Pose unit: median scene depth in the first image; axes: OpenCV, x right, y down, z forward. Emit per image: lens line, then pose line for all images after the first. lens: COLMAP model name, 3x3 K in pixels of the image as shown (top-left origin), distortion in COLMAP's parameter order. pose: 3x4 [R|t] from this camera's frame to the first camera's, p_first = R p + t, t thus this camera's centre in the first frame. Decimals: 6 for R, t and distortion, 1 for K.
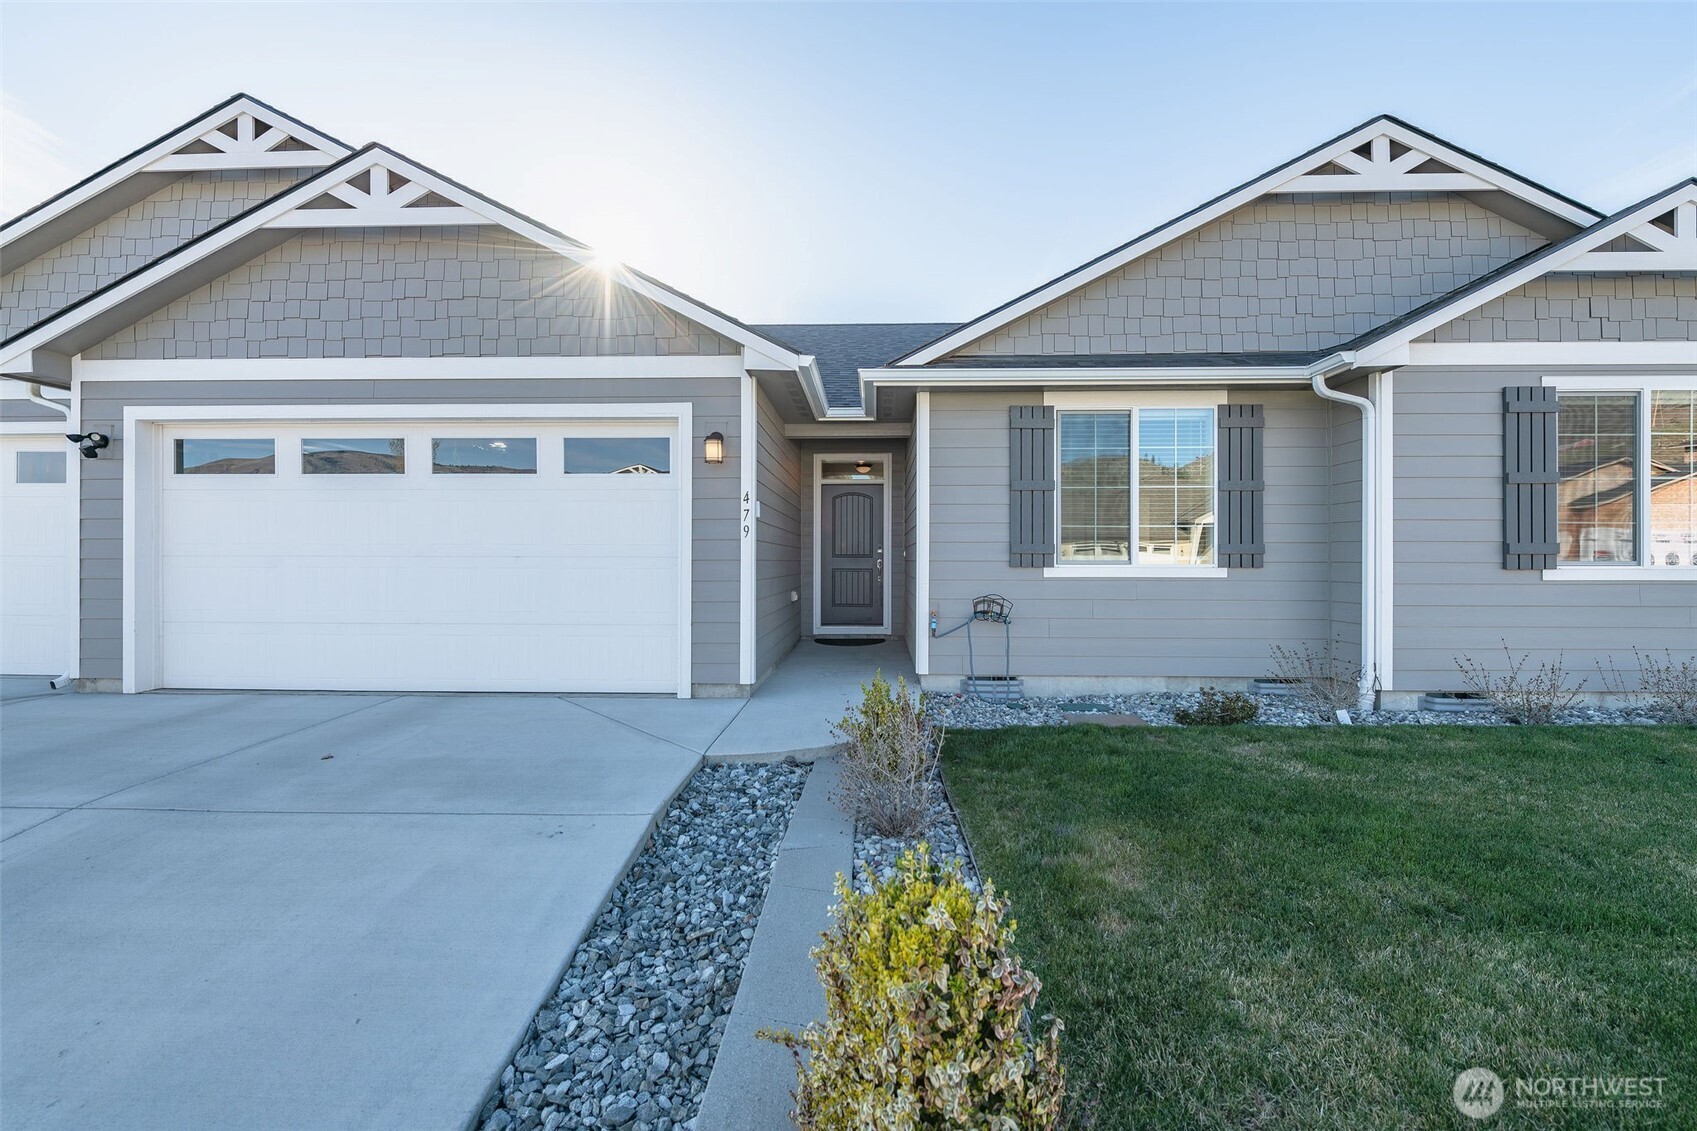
lens RADIAL K [[655.7, 0, 849.6], [0, 655.7, 558.5], [0, 0, 1]] dist [-0.004218, -0.000424]
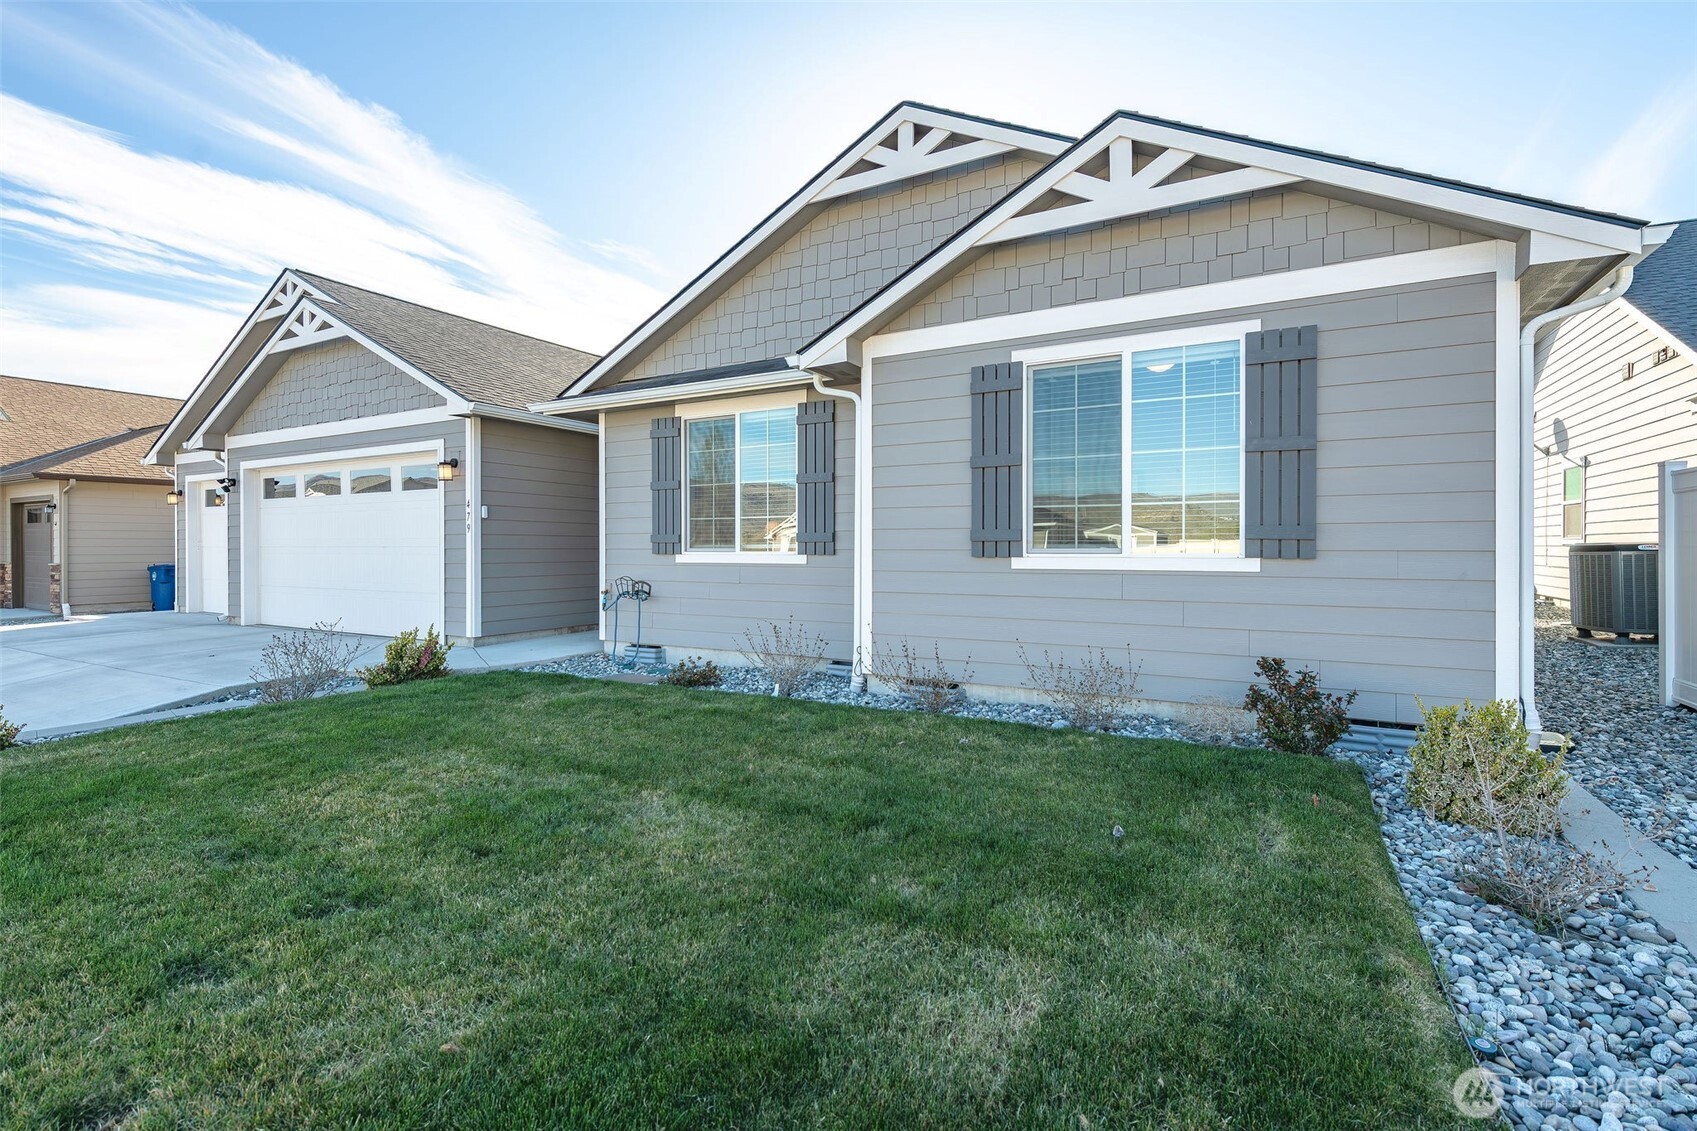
lens RADIAL K [[744.3, 0, 853.0], [0, 744.3, 551.9], [0, 0, 1]] dist [-0.001583, -0.000346]
pose [[0.895718, 0.000258, -0.444622, 1.231836], [0.001820, 0.999989, 0.004246, 0.003955], [0.444618, -0.004612, 0.895708, -0.056787]]
